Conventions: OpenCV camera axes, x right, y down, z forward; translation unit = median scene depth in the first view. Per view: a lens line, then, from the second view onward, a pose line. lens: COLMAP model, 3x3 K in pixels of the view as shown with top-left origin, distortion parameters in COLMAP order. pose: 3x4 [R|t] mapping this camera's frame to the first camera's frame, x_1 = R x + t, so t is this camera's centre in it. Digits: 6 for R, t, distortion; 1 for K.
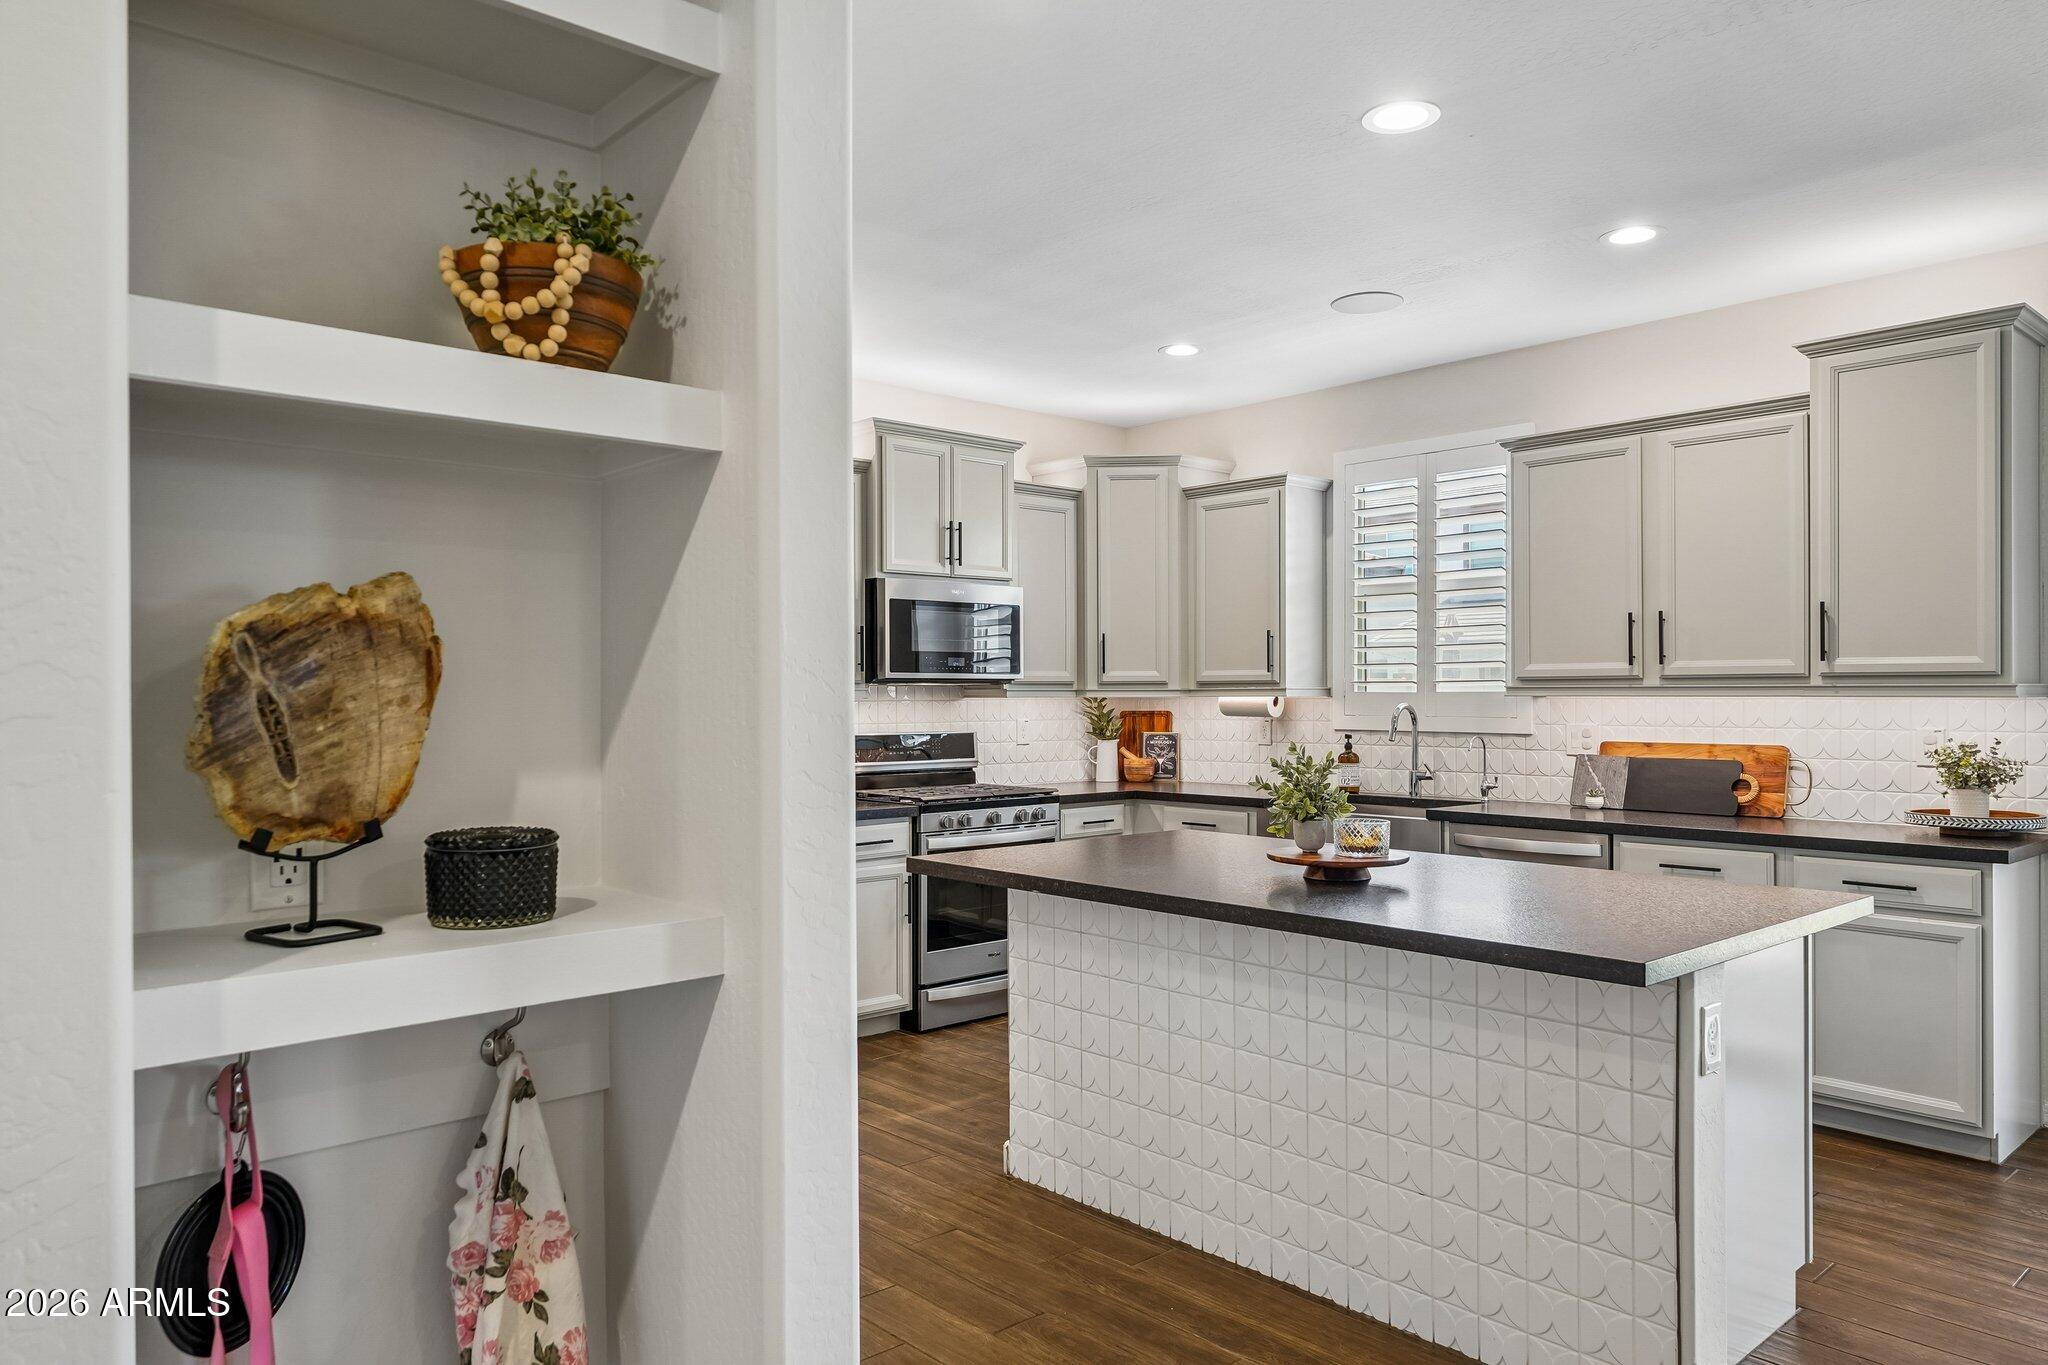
lens RADIAL K [[1360.6, 0, 1023.3], [0, 1360.6, 688.3], [0, 0, 1]] dist [0.001681, 0.000084]
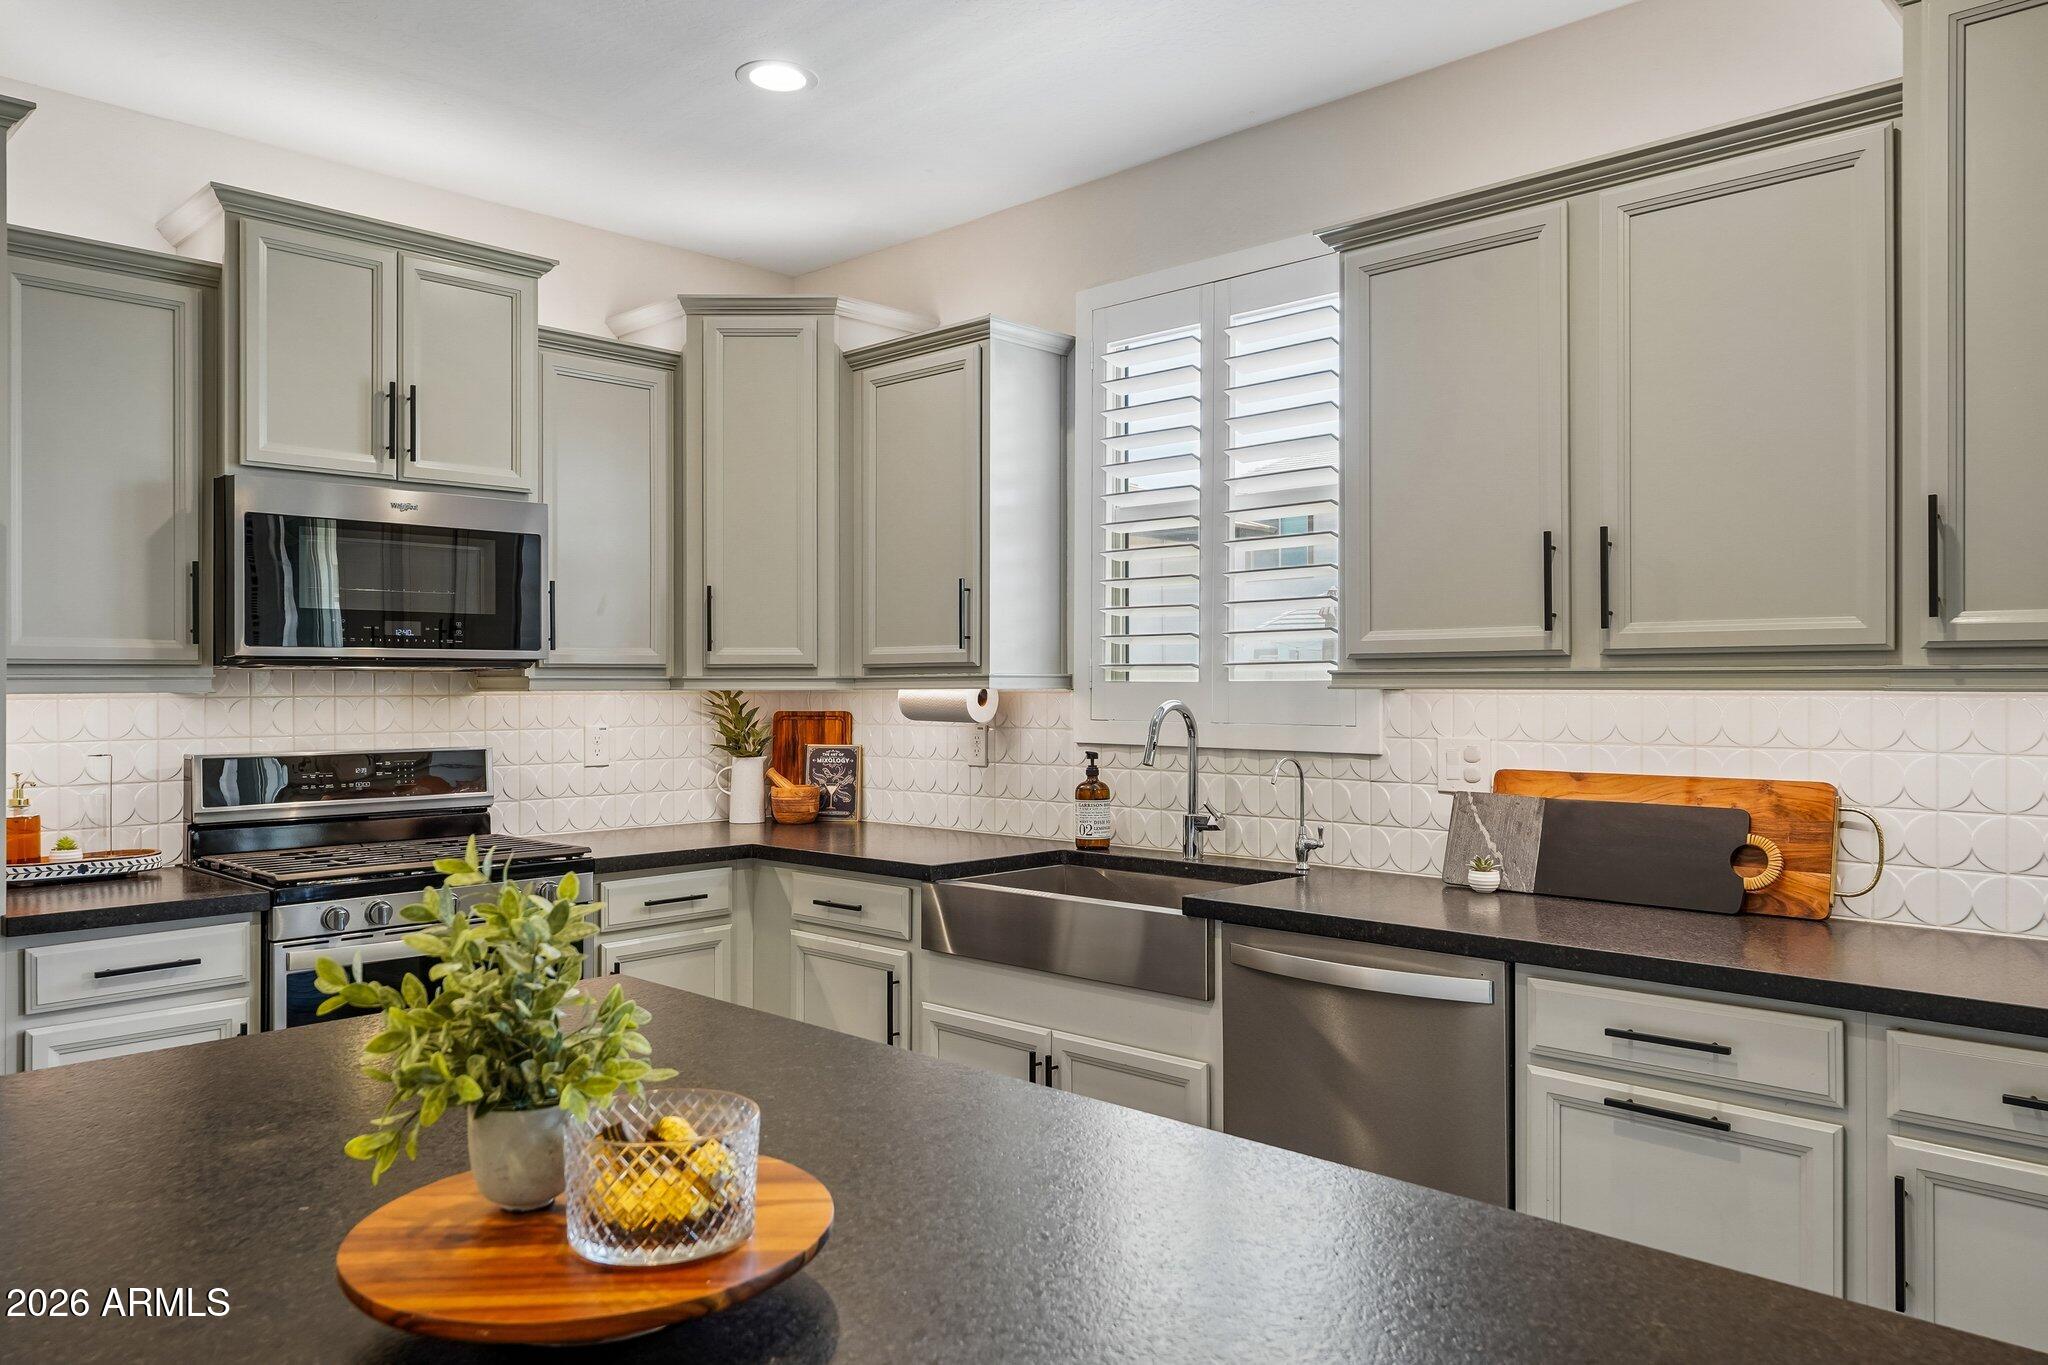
lens RADIAL K [[1431.4, 0, 1024.5], [0, 1431.4, 680.7], [0, 0, 1]] dist [0.001834, 0.004206]
pose [[0.997272, -0.000045, 0.073819, 0.171898], [-0.000113, 0.999998, 0.002145, 0.001061], [-0.073819, -0.002147, 0.997269, 0.391167]]
